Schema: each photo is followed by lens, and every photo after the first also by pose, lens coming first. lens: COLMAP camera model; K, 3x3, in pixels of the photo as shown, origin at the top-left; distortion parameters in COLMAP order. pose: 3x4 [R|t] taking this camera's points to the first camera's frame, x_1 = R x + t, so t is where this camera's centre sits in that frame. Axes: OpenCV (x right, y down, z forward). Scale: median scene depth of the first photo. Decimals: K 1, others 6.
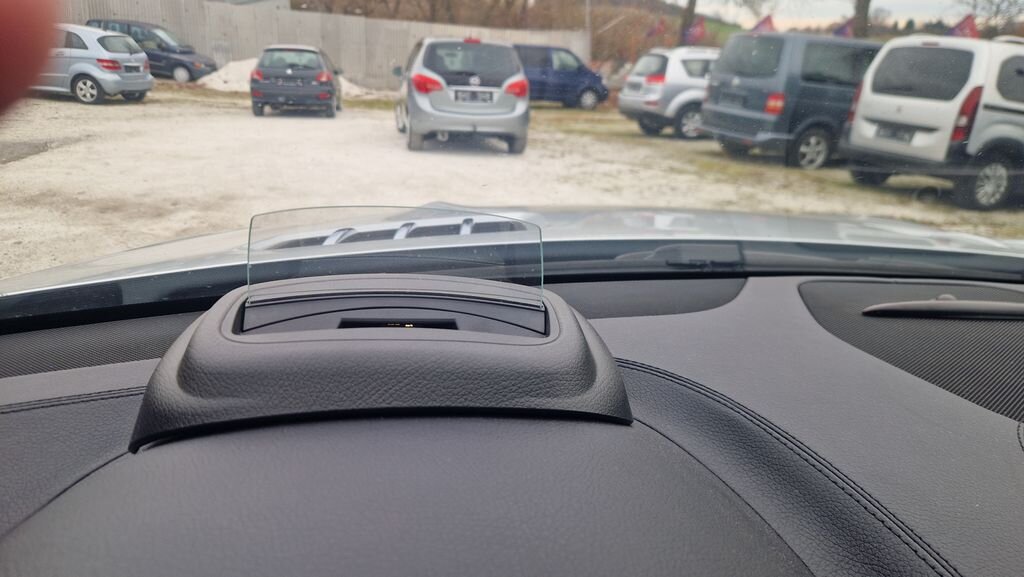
lens RADIAL K [[689.2, 0, 509.4], [0, 689.2, 285.6], [0, 0, 1]] dist [0.071812, -0.060874]
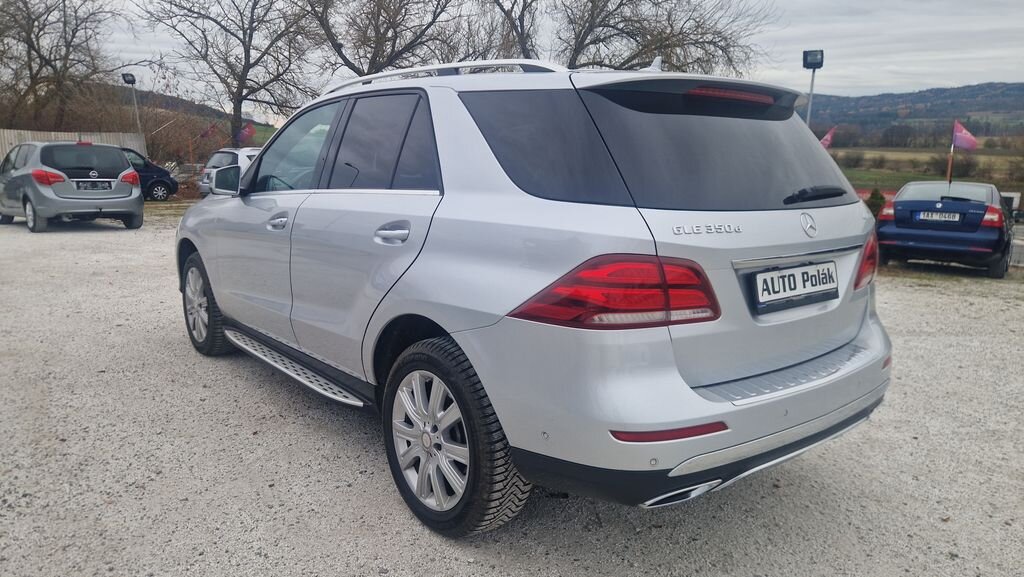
lens RADIAL K [[689.2, 0, 508.2], [0, 689.2, 288.8], [0, 0, 1]] dist [0.071812, -0.060874]
pose [[0.816215, -0.138113, 0.560997, -0.176853], [0.206679, 0.976550, -0.060287, 0.141883], [-0.539515, 0.165153, 0.825620, -0.425818]]
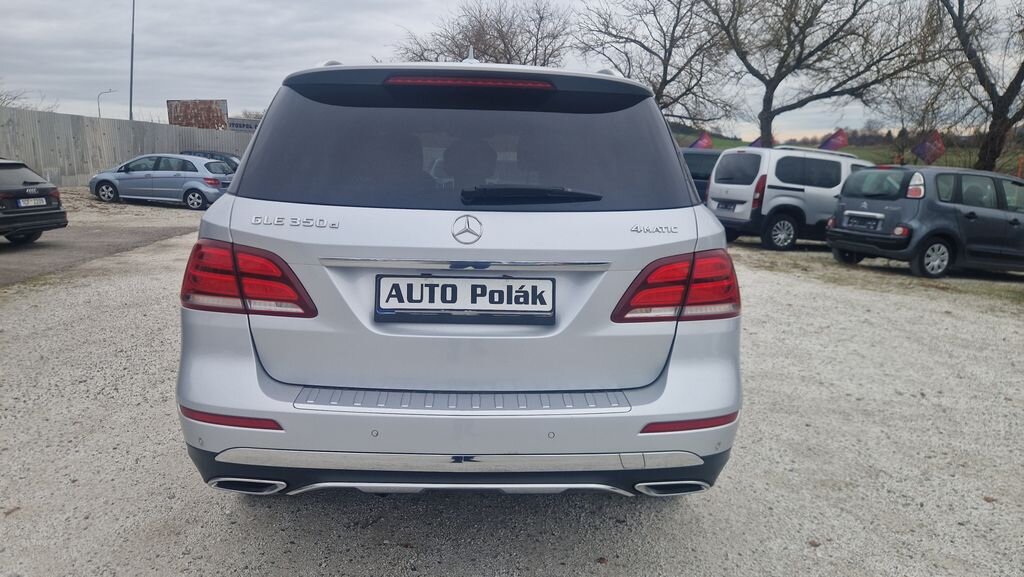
lens RADIAL K [[689.2, 0, 495.0], [0, 689.2, 284.9], [0, 0, 1]] dist [0.071812, -0.060874]
pose [[0.998996, -0.021489, -0.039318, 0.073248], [0.015058, 0.987469, -0.157094, 0.177318], [0.042201, 0.156344, 0.986801, -0.487231]]
